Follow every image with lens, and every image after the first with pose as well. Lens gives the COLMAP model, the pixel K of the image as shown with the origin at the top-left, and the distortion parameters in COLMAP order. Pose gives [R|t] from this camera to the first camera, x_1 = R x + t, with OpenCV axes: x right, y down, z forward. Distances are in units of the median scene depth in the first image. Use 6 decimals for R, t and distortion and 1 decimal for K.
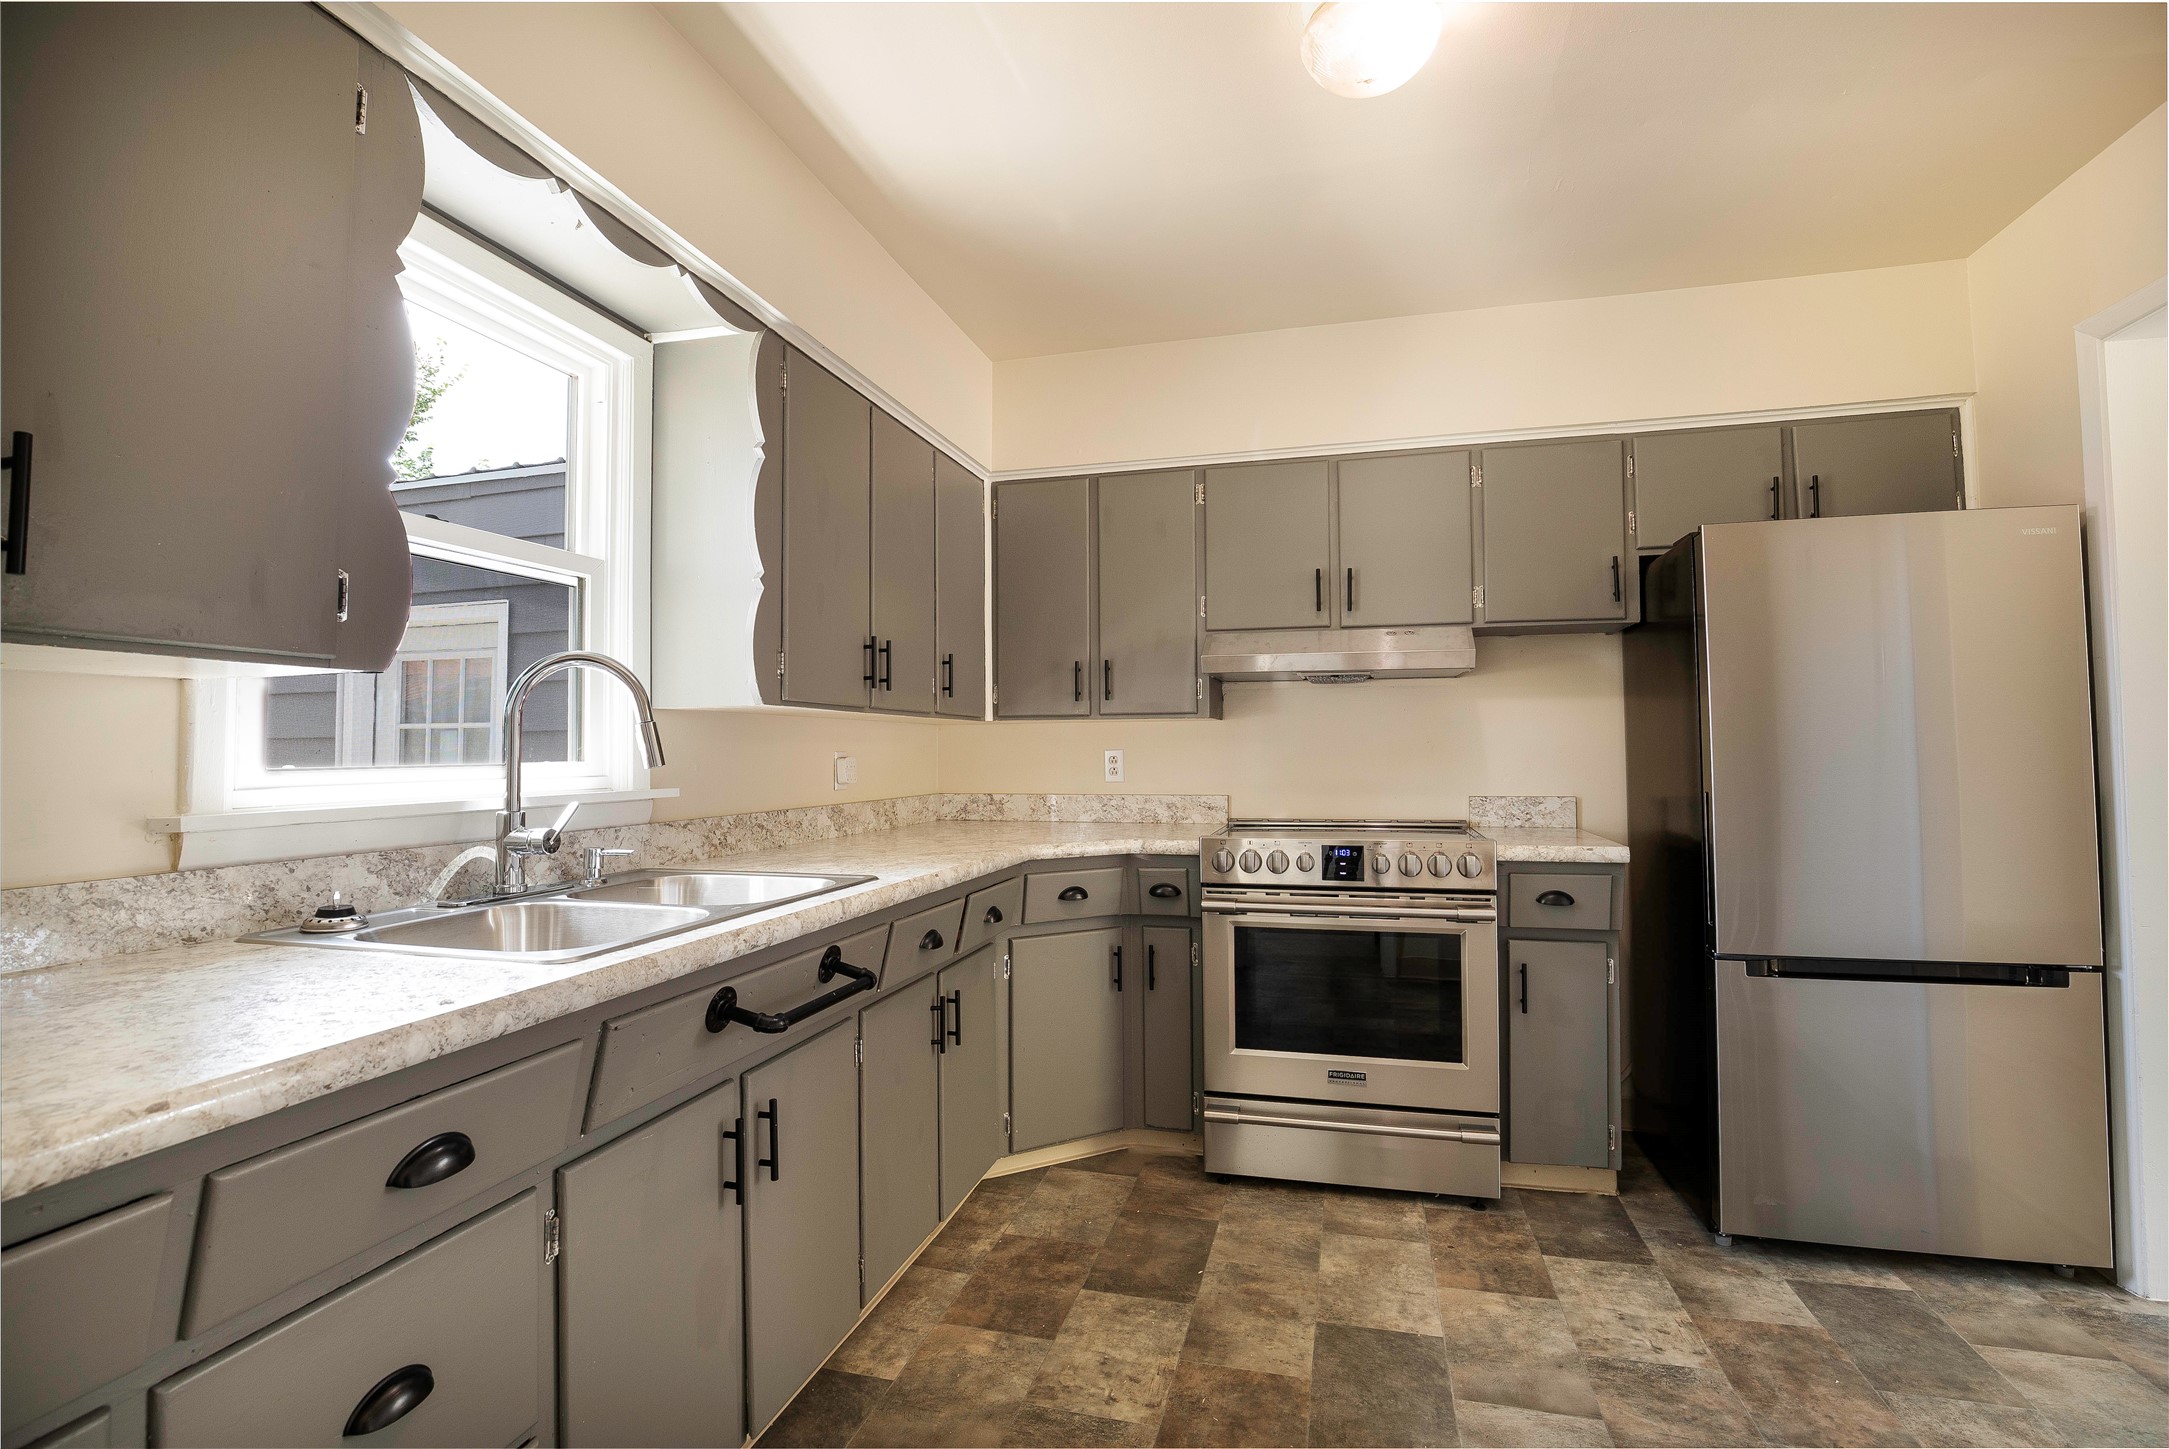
lens RADIAL K [[991.8, 0, 1084.5], [0, 991.8, 724.5], [0, 0, 1]] dist [-0.033250, -0.000192]
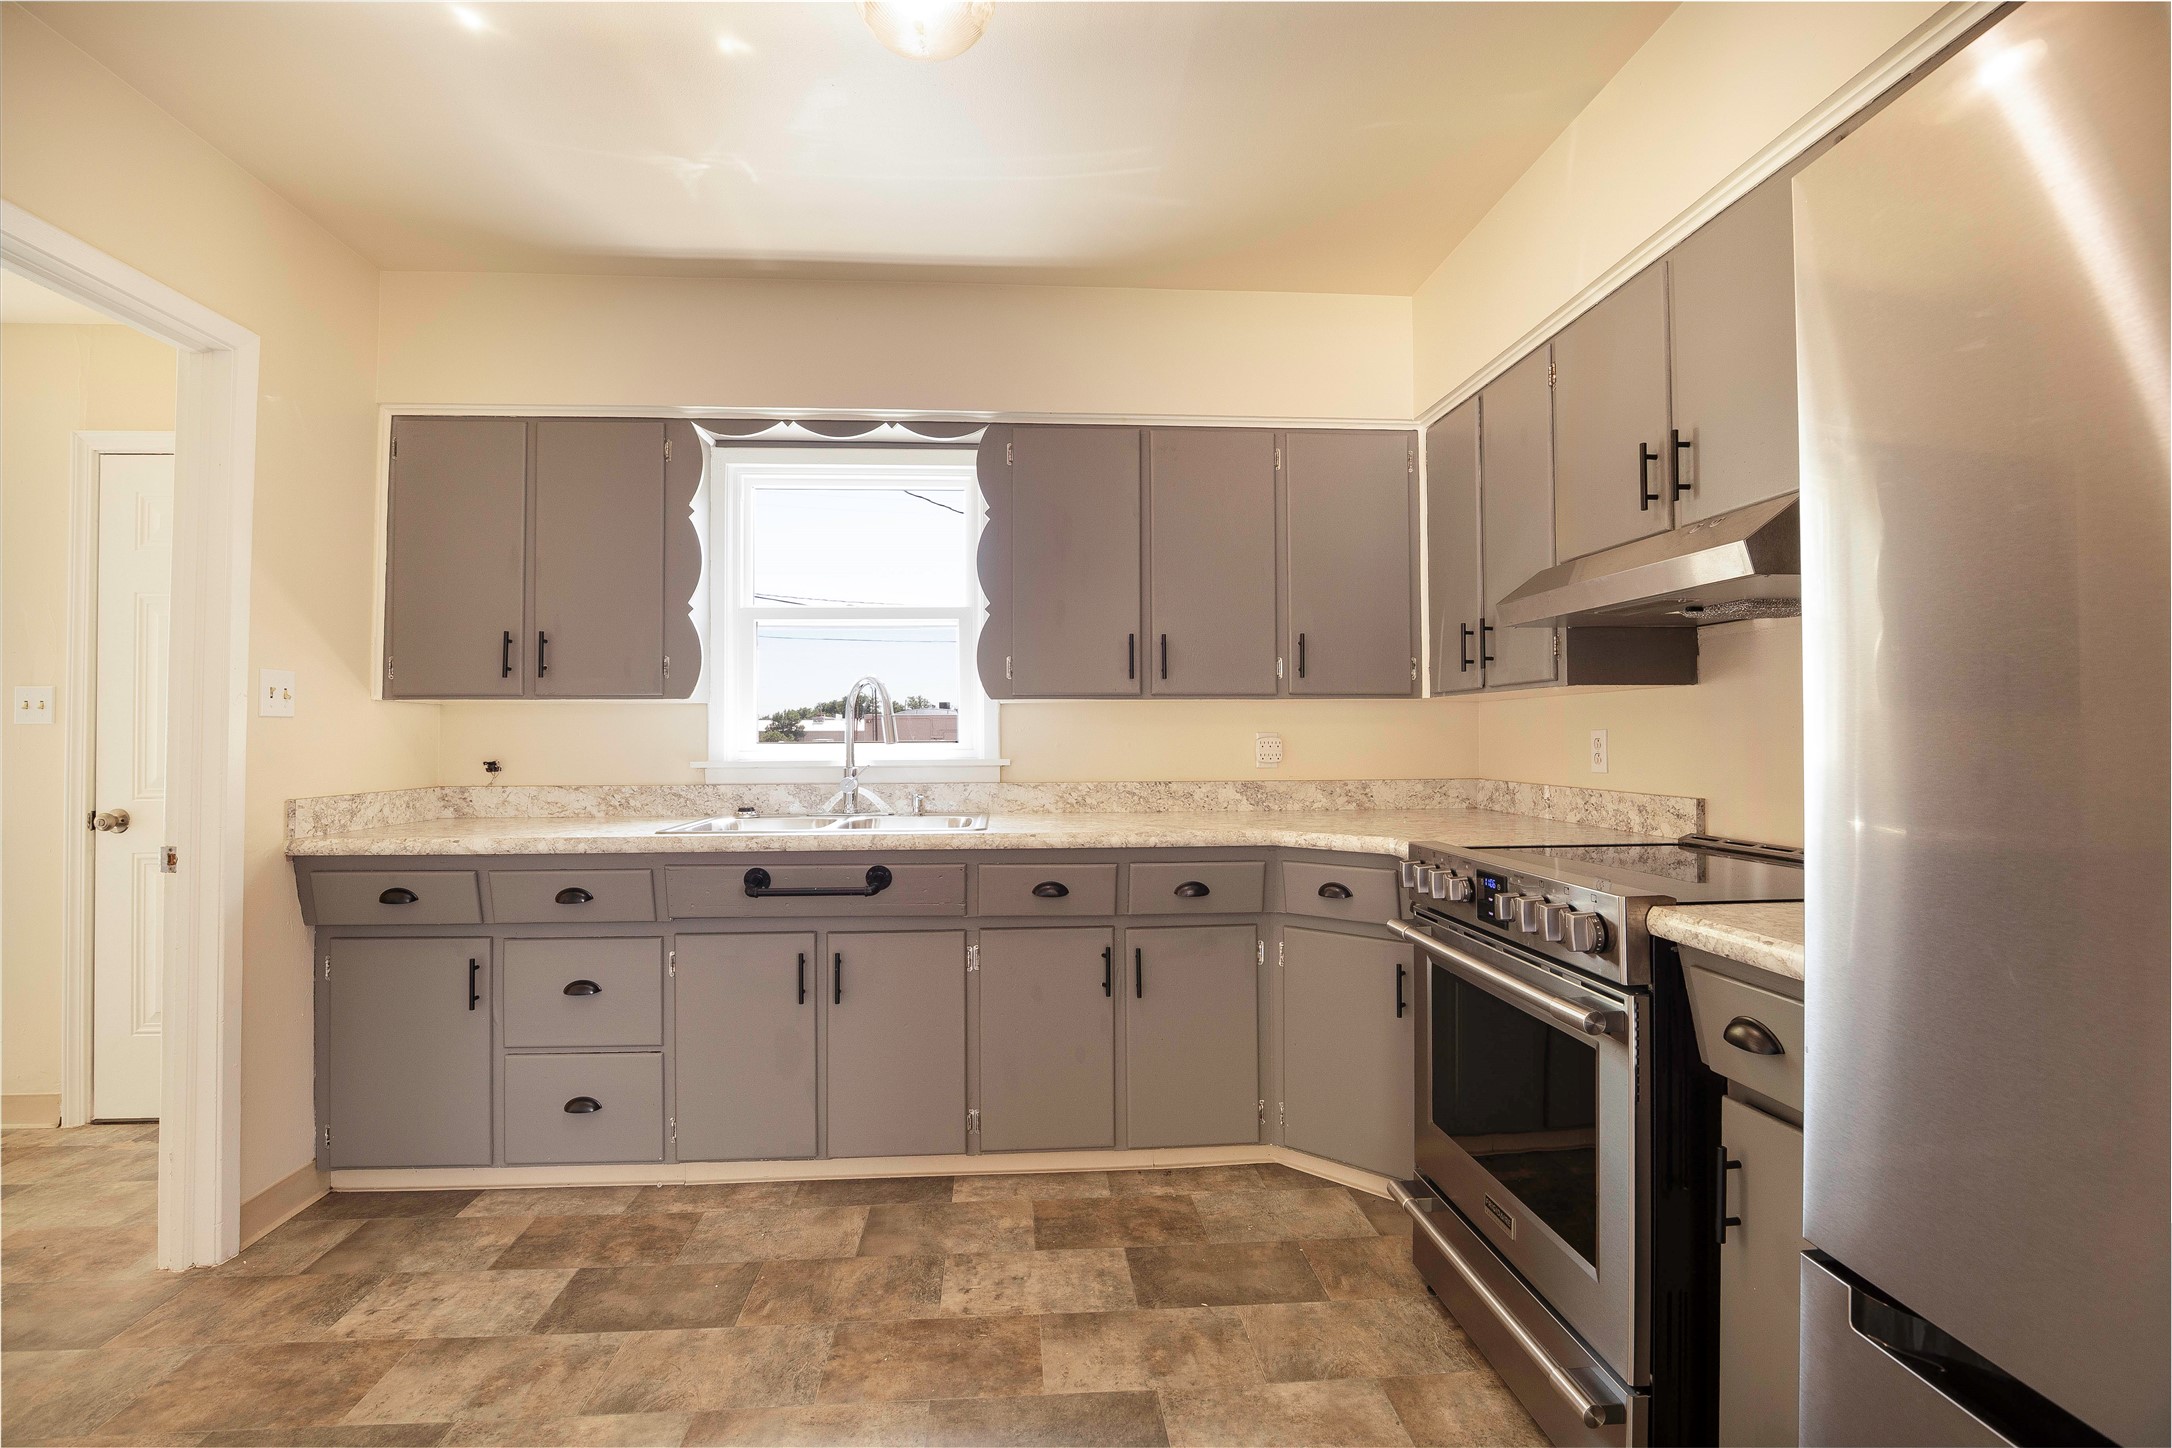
lens RADIAL K [[993.2, 0, 1086.0], [0, 993.2, 724.0], [0, 0, 1]] dist [-0.033250, -0.000192]
pose [[0.340049, -0.006038, -0.940388, 0.956737], [0.028147, 0.999597, 0.003760, 0.011628], [0.939986, -0.027747, 0.340082, 0.609545]]
